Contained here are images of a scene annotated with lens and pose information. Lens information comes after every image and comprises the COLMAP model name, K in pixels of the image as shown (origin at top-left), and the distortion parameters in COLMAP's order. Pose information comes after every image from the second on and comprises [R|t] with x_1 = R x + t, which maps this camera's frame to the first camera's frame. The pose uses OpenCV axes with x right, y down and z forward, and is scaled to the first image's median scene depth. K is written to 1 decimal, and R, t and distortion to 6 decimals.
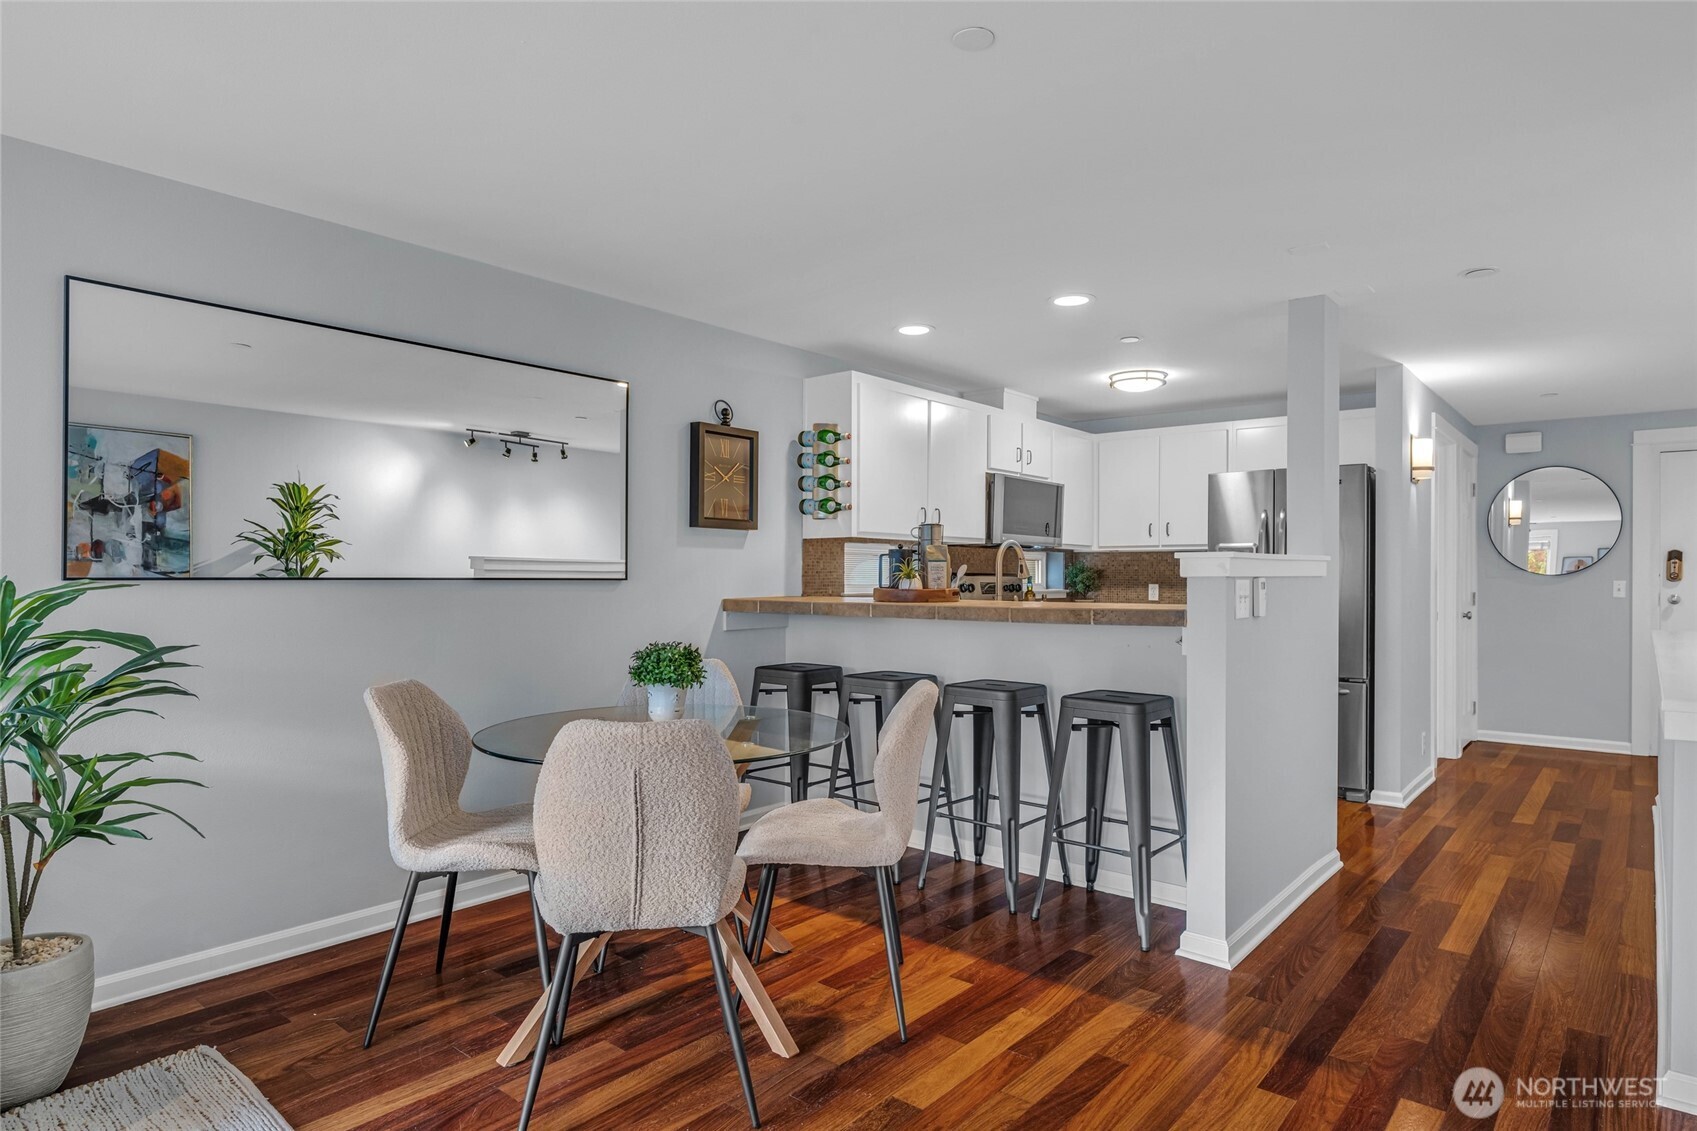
lens RADIAL K [[977.7, 0, 857.2], [0, 977.7, 569.4], [0, 0, 1]] dist [0.007799, 0.002957]
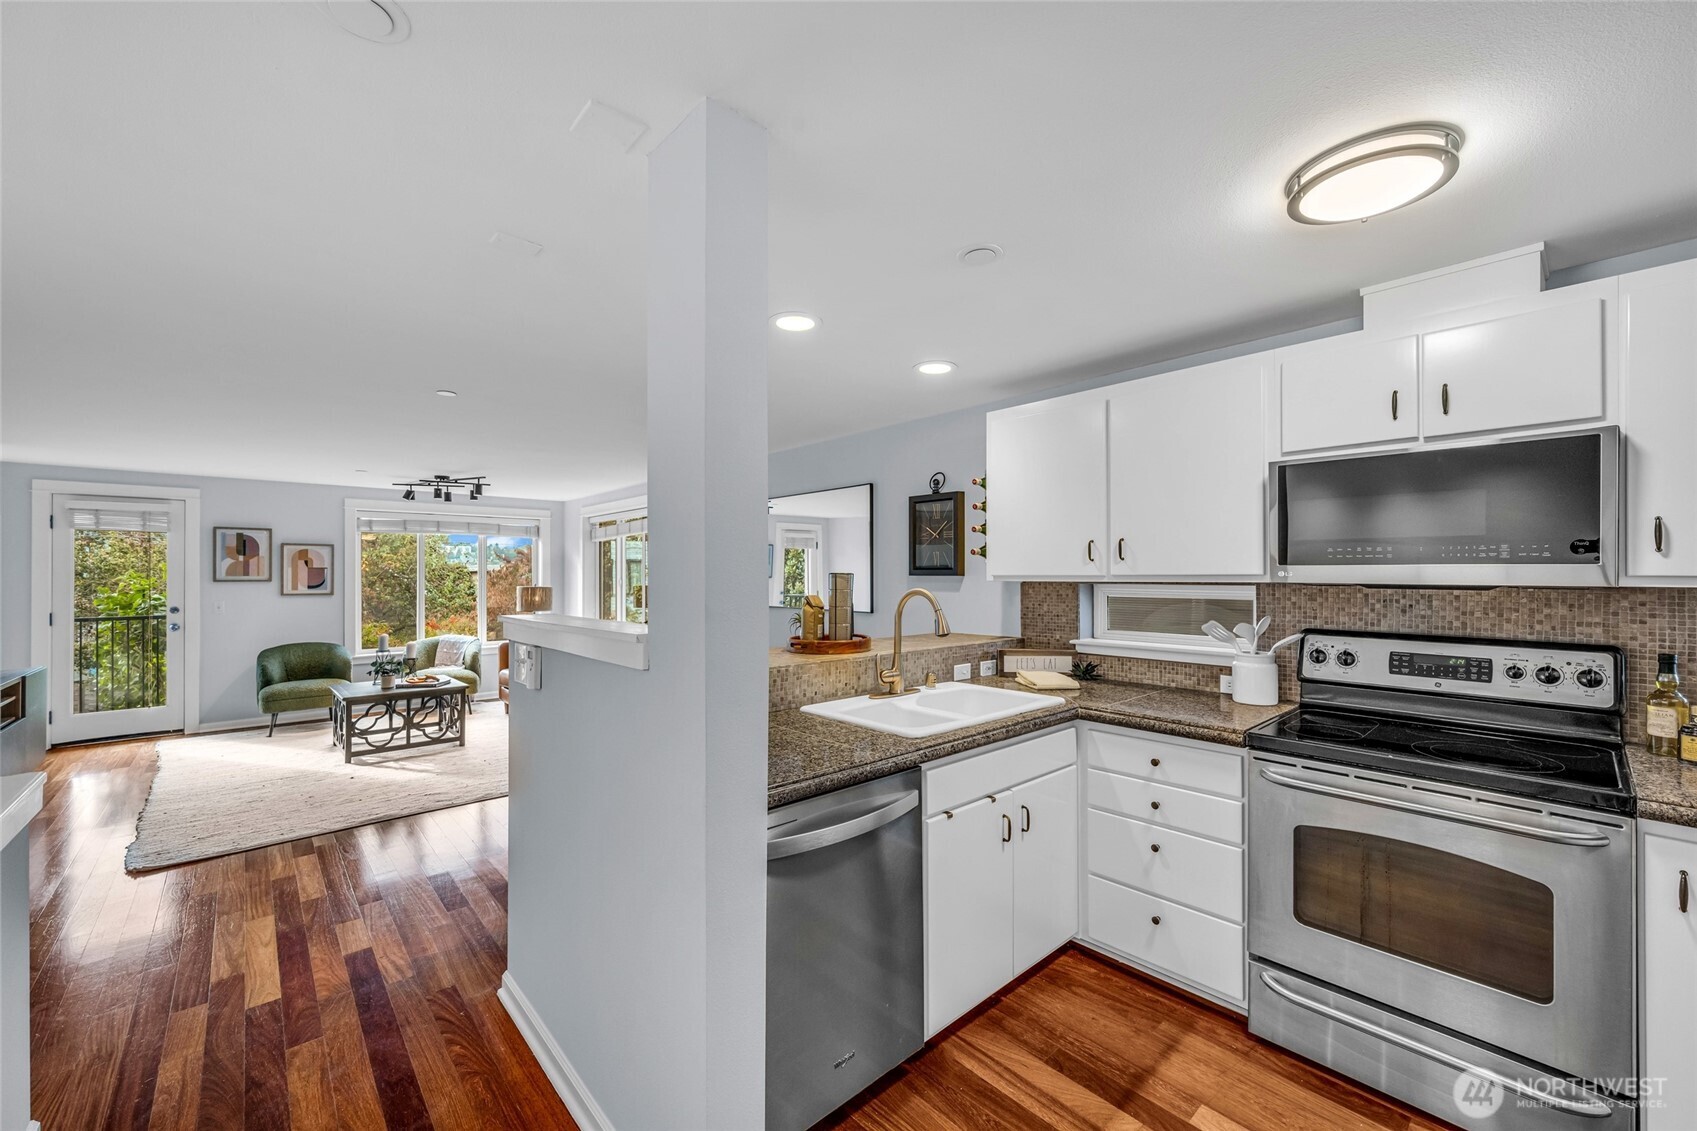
lens RADIAL K [[666.0, 0, 851.8], [0, 666.0, 568.1], [0, 0, 1]] dist [-0.001232, -0.000069]
pose [[-0.153640, -0.011869, -0.988056, 0.578796], [0.009747, 0.999861, -0.013527, -0.032852], [0.988079, -0.011709, -0.153503, 0.821071]]
